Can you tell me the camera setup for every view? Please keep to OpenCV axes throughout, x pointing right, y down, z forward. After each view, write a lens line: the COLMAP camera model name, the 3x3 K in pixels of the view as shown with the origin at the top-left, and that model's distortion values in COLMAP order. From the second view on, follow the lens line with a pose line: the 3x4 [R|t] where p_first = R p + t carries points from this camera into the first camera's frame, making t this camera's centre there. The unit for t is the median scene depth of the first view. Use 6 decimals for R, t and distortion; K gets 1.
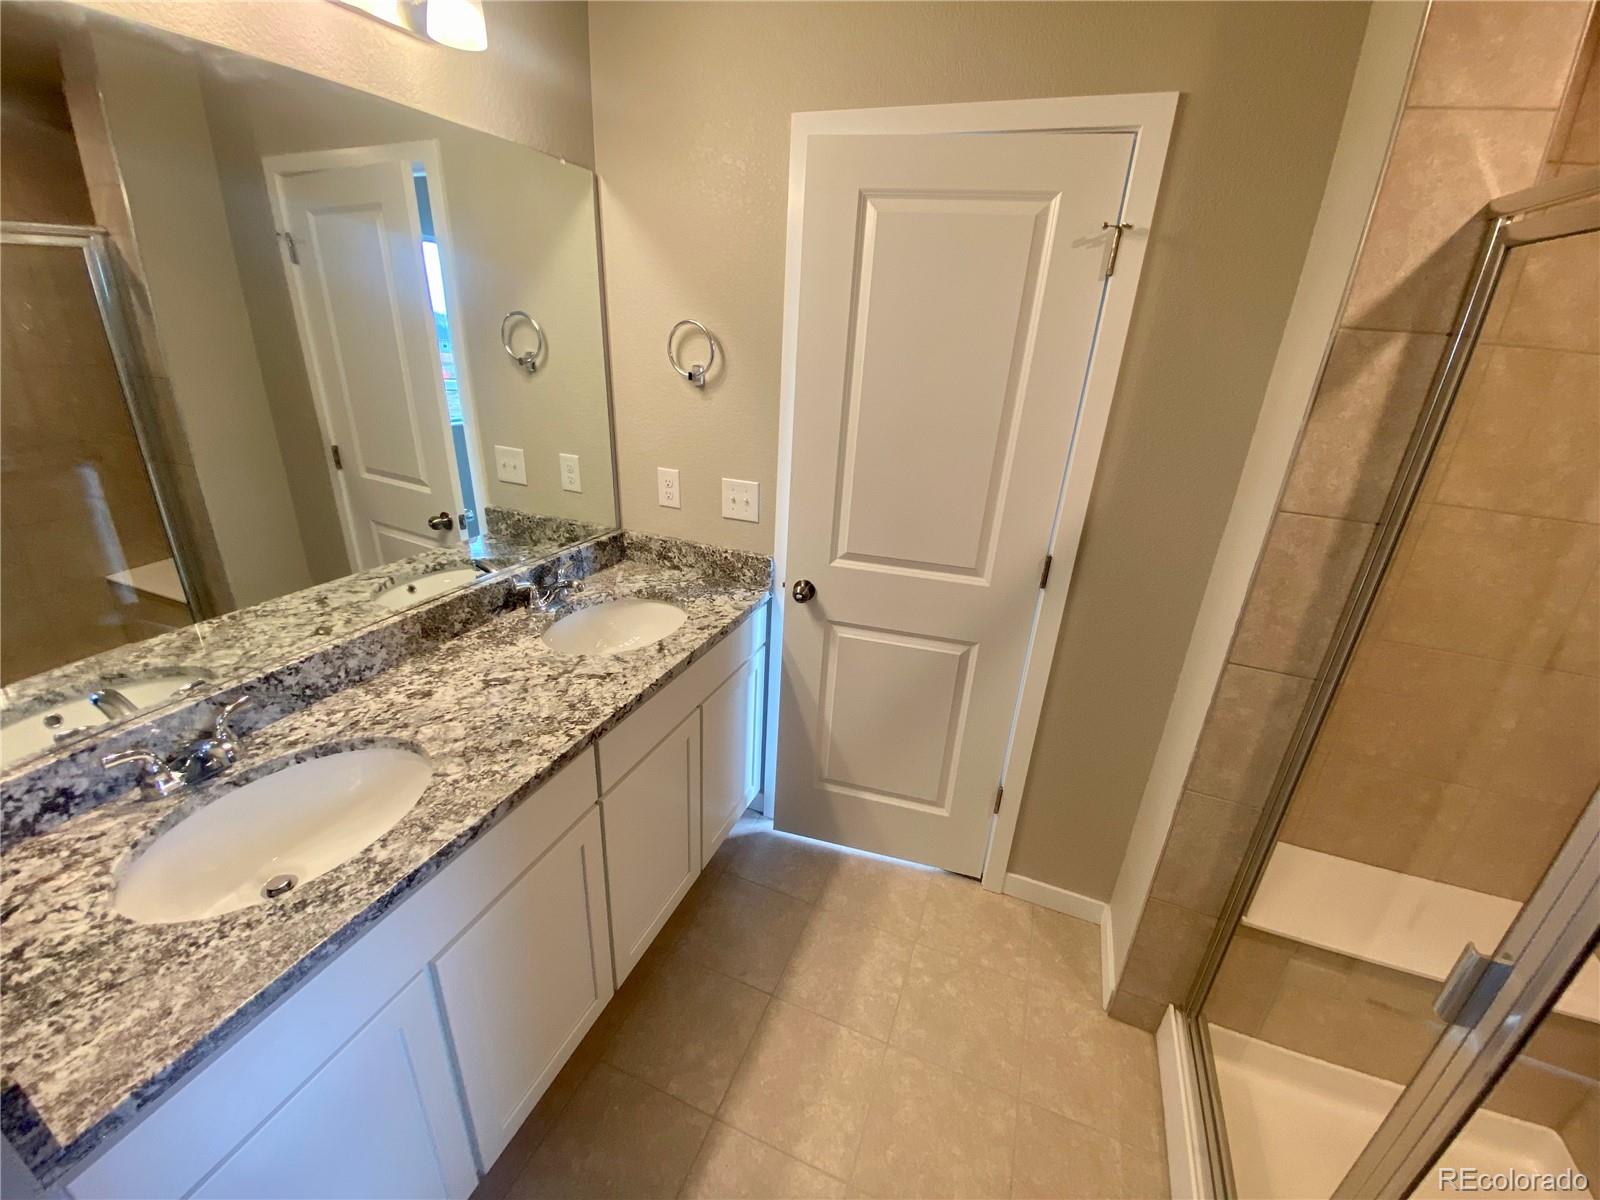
lens RADIAL K [[648.2, 0, 785.0], [0, 648.2, 599.8], [0, 0, 1]] dist [-0.004237, -0.010737]
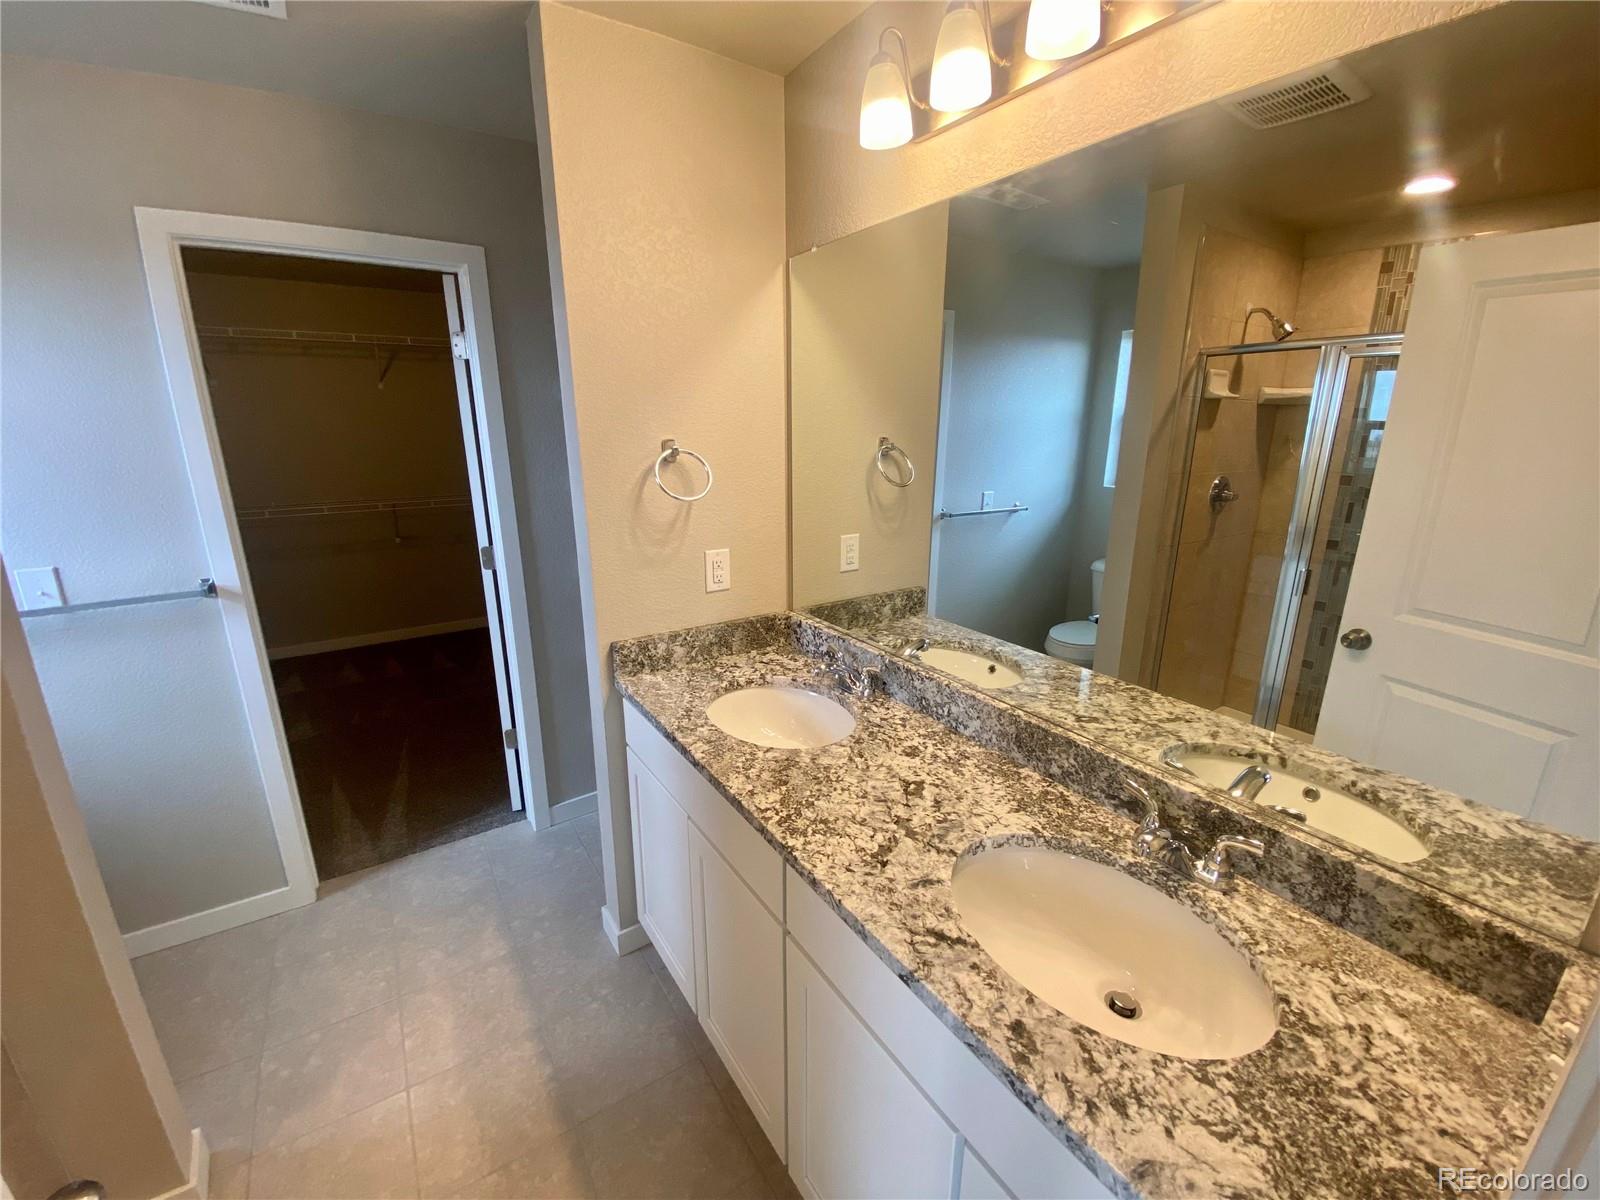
lens RADIAL K [[648.2, 0, 802.3], [0, 648.2, 598.7], [0, 0, 1]] dist [-0.004237, -0.010737]
pose [[-0.556390, 0.160936, -0.815187, 0.311251], [-0.345019, 0.847747, 0.402850, -0.392314], [0.755905, 0.505396, -0.416152, 1.126547]]
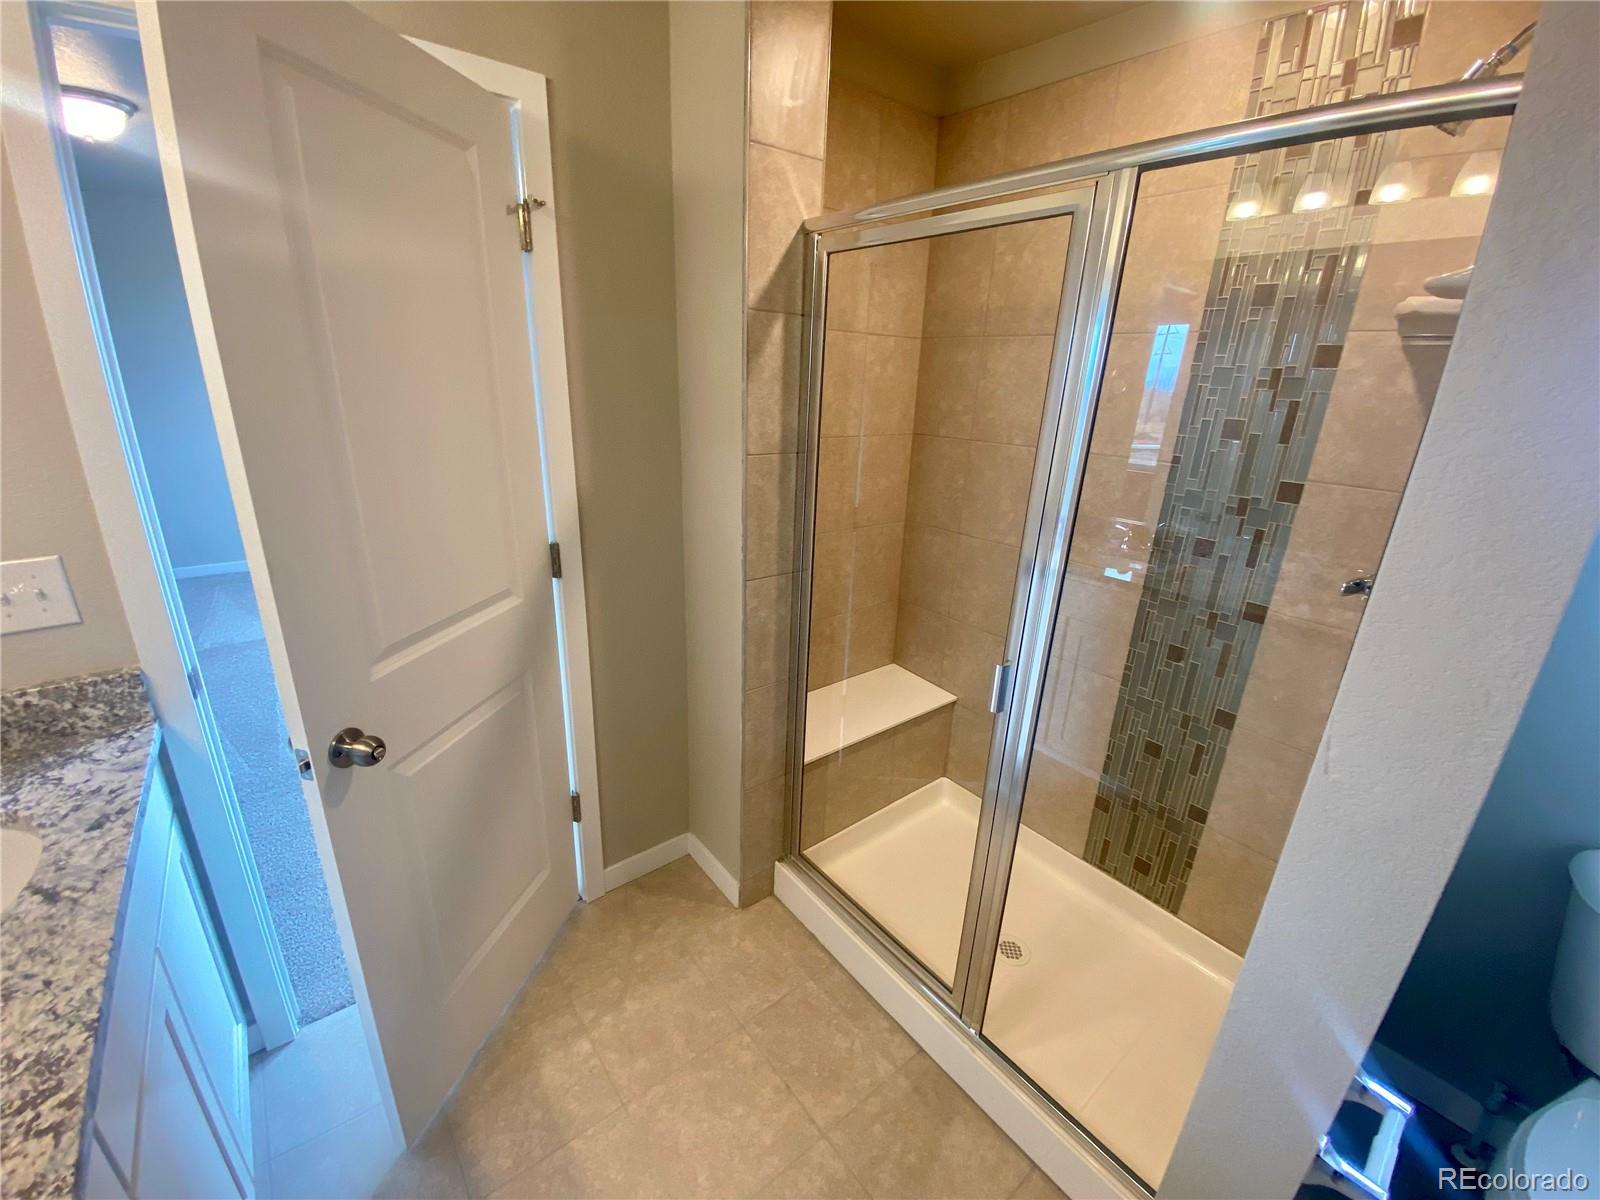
lens RADIAL K [[648.2, 0, 802.8], [0, 648.2, 605.5], [0, 0, 1]] dist [-0.004237, -0.010737]
pose [[0.472811, -0.322214, 0.820139, -0.274576], [0.315694, 0.930902, 0.183733, -0.048392], [-0.822670, 0.172042, 0.541862, 0.212158]]
